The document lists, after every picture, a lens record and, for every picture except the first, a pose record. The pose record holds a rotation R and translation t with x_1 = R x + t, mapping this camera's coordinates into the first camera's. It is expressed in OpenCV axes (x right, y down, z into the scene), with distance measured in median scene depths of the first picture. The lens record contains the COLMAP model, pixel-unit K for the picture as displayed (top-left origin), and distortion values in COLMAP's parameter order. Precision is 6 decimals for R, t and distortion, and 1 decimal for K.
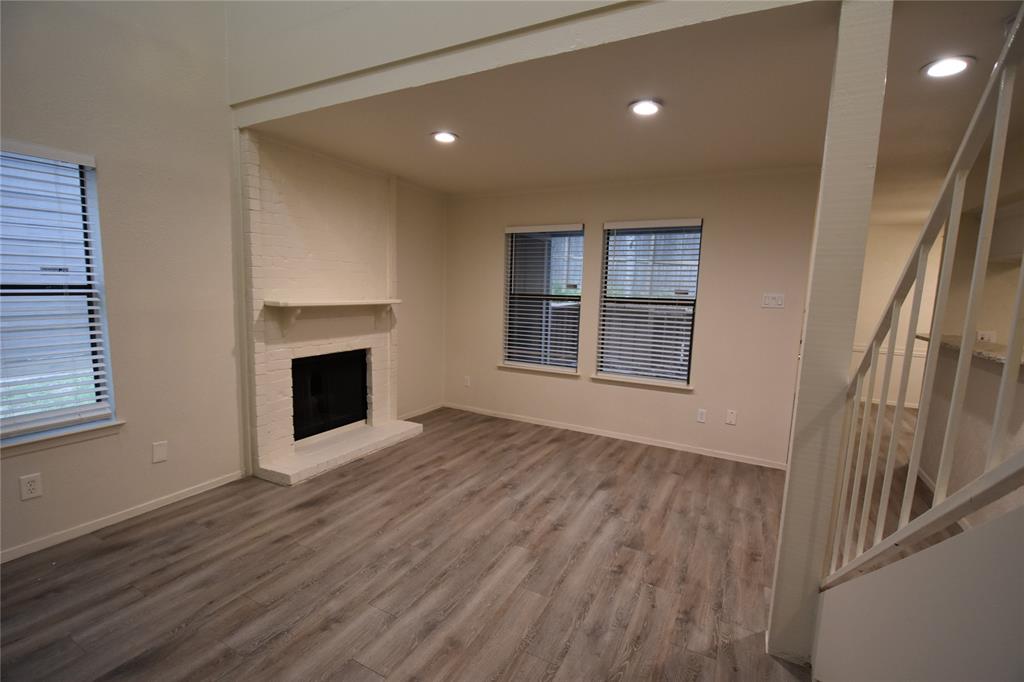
lens RADIAL K [[448.4, 0, 519.3], [0, 448.4, 339.9], [0, 0, 1]] dist [0.006353, -0.016596]
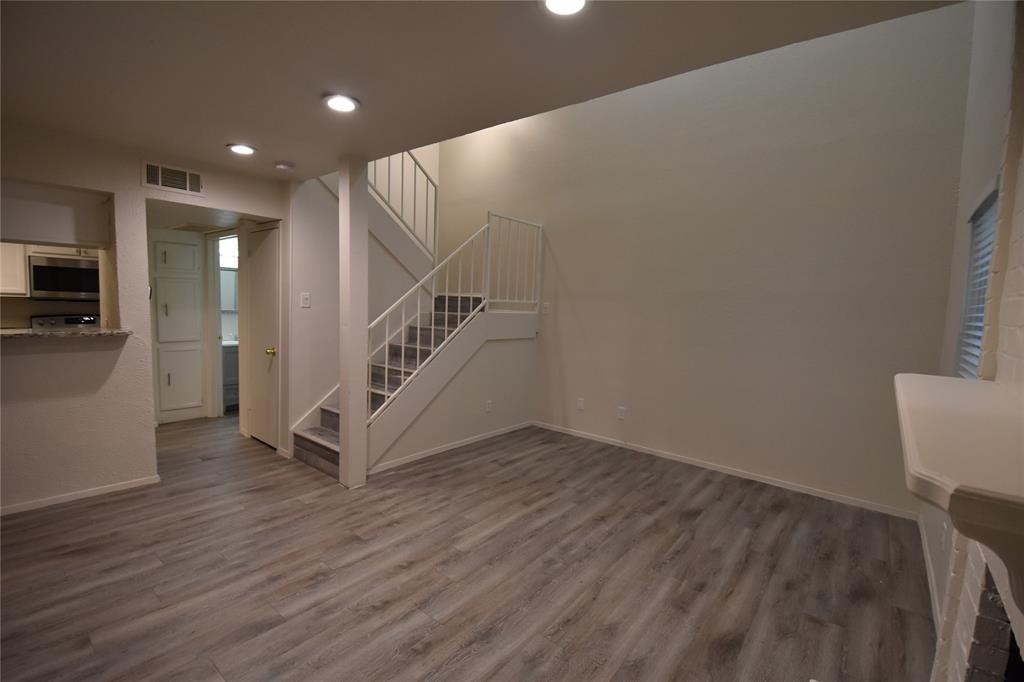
lens RADIAL K [[448.4, 0, 519.3], [0, 448.4, 341.3], [0, 0, 1]] dist [0.006353, -0.016596]
pose [[-0.978341, -0.085883, 0.188341, -0.239488], [-0.045340, 0.976684, 0.209841, -0.198782], [-0.201971, 0.196757, -0.959424, 1.549319]]
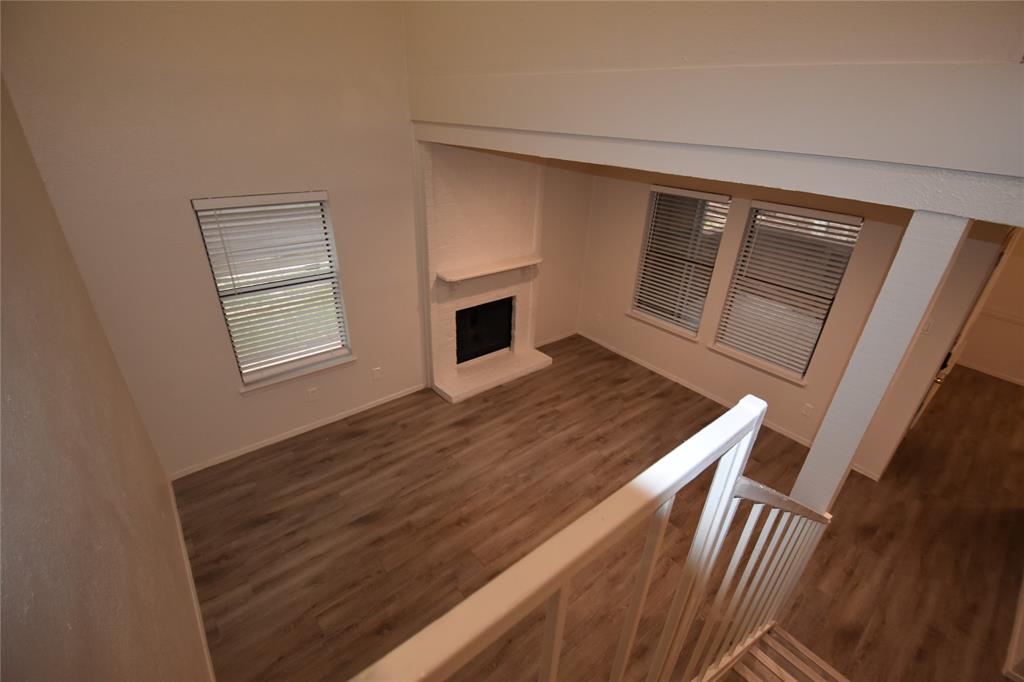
lens RADIAL K [[448.4, 0, 518.6], [0, 448.4, 336.7], [0, 0, 1]] dist [0.006353, -0.016596]
pose [[0.925000, 0.175317, -0.337104, 0.148141], [-0.058667, 0.942451, 0.329158, -0.385330], [0.375411, -0.284694, 0.882052, -0.148208]]
